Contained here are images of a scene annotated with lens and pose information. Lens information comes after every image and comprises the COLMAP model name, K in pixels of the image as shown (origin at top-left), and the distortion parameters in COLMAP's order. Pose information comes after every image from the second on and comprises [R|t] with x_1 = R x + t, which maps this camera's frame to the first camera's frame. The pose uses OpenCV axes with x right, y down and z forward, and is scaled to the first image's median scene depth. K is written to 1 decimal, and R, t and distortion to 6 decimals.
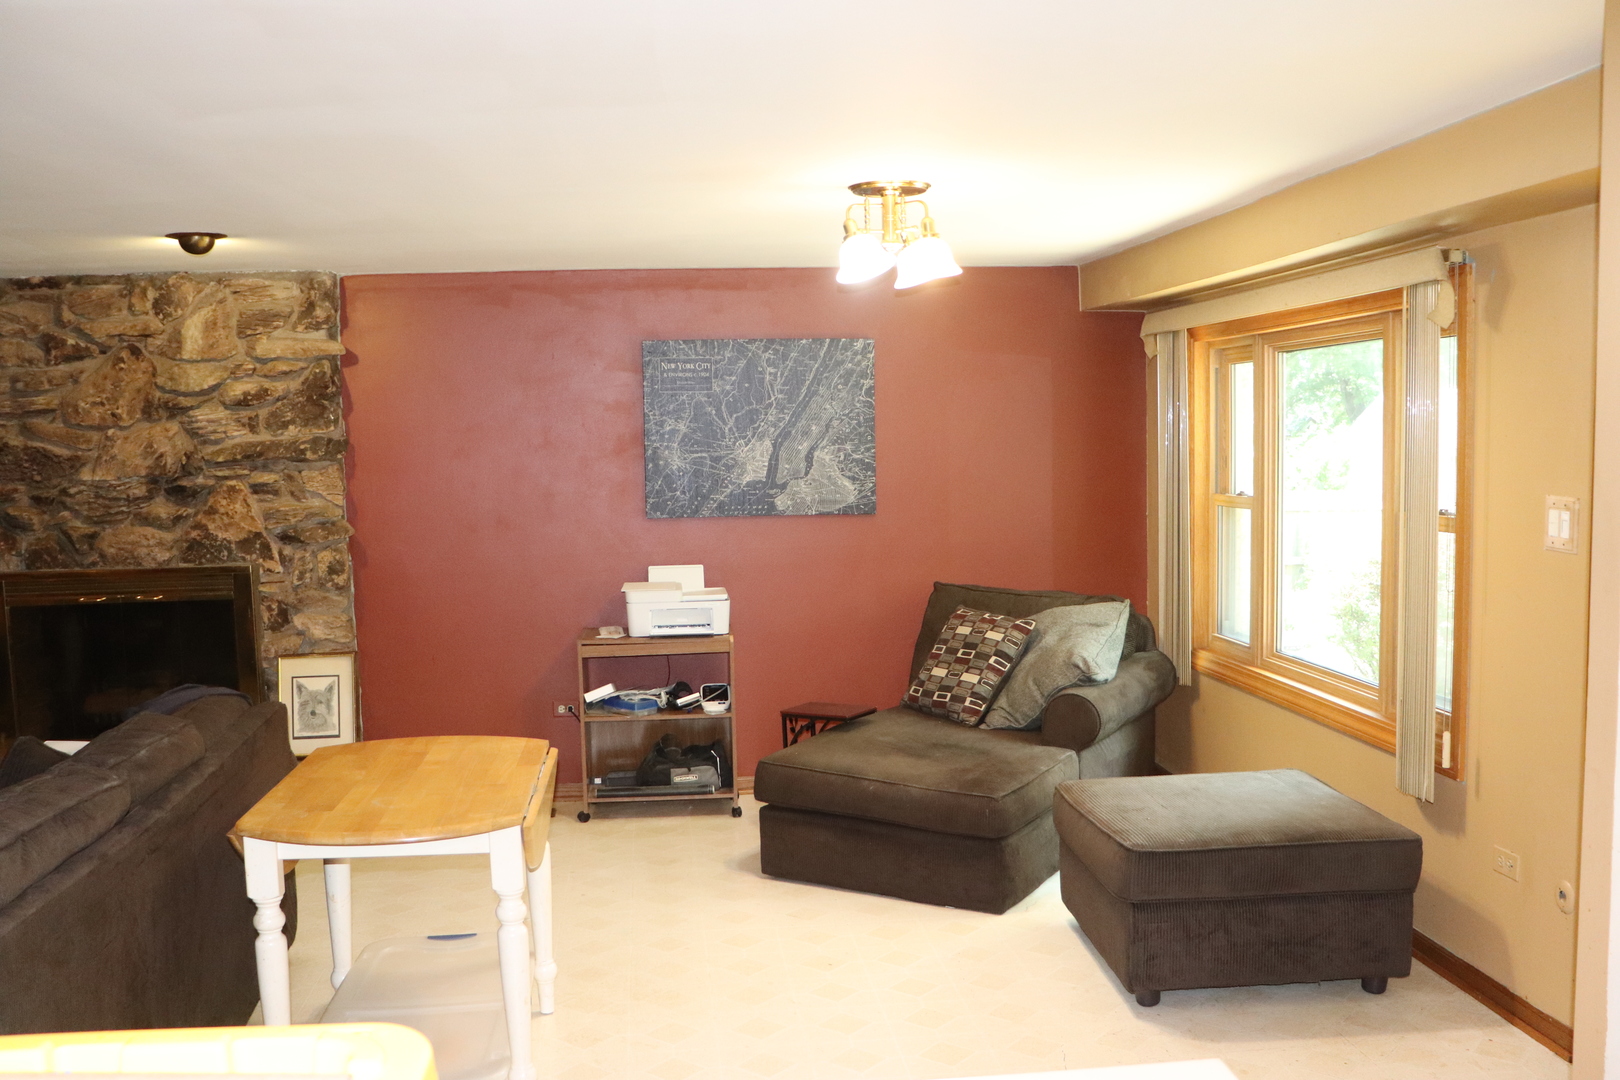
lens RADIAL K [[1449.6, 0, 812.7], [0, 1449.6, 572.2], [0, 0, 1]] dist [-0.158573, 0.156599]
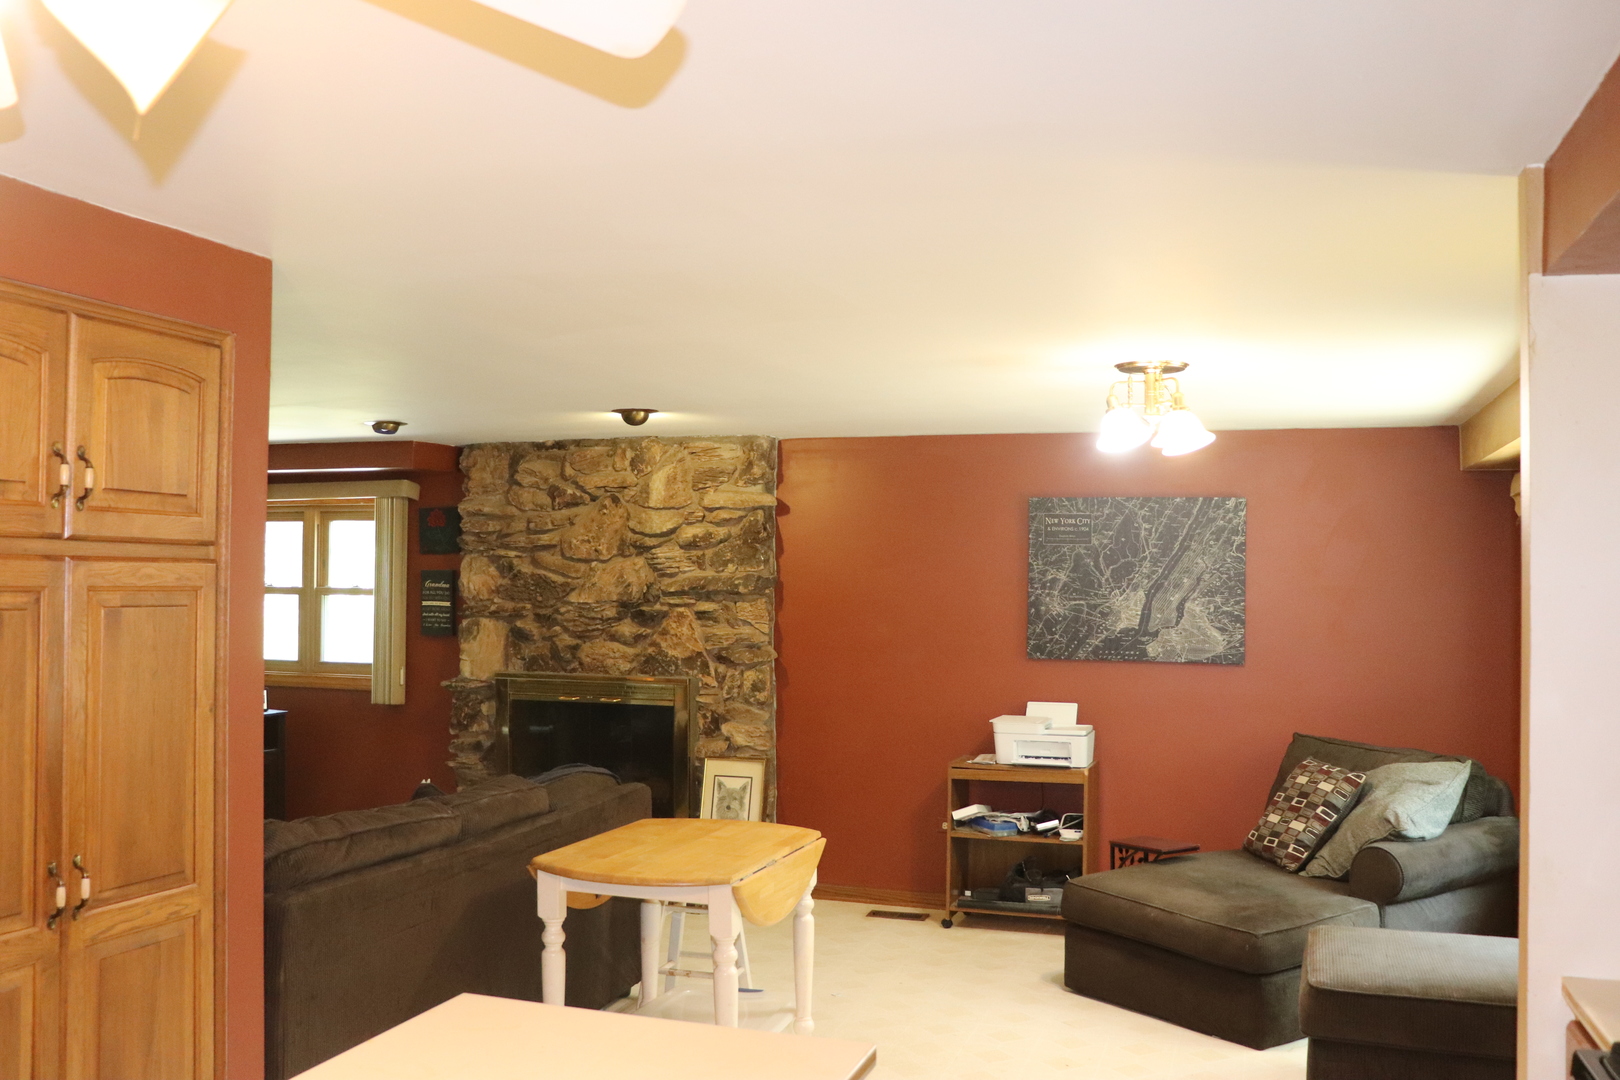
lens RADIAL K [[1449.6, 0, 812.7], [0, 1449.6, 572.2], [0, 0, 1]] dist [-0.158573, 0.156599]
pose [[0.911156, 0.025806, -0.411252, 0.198659], [-0.067649, 0.993864, -0.087515, 0.005430], [0.406470, 0.107561, 0.907311, -0.075213]]
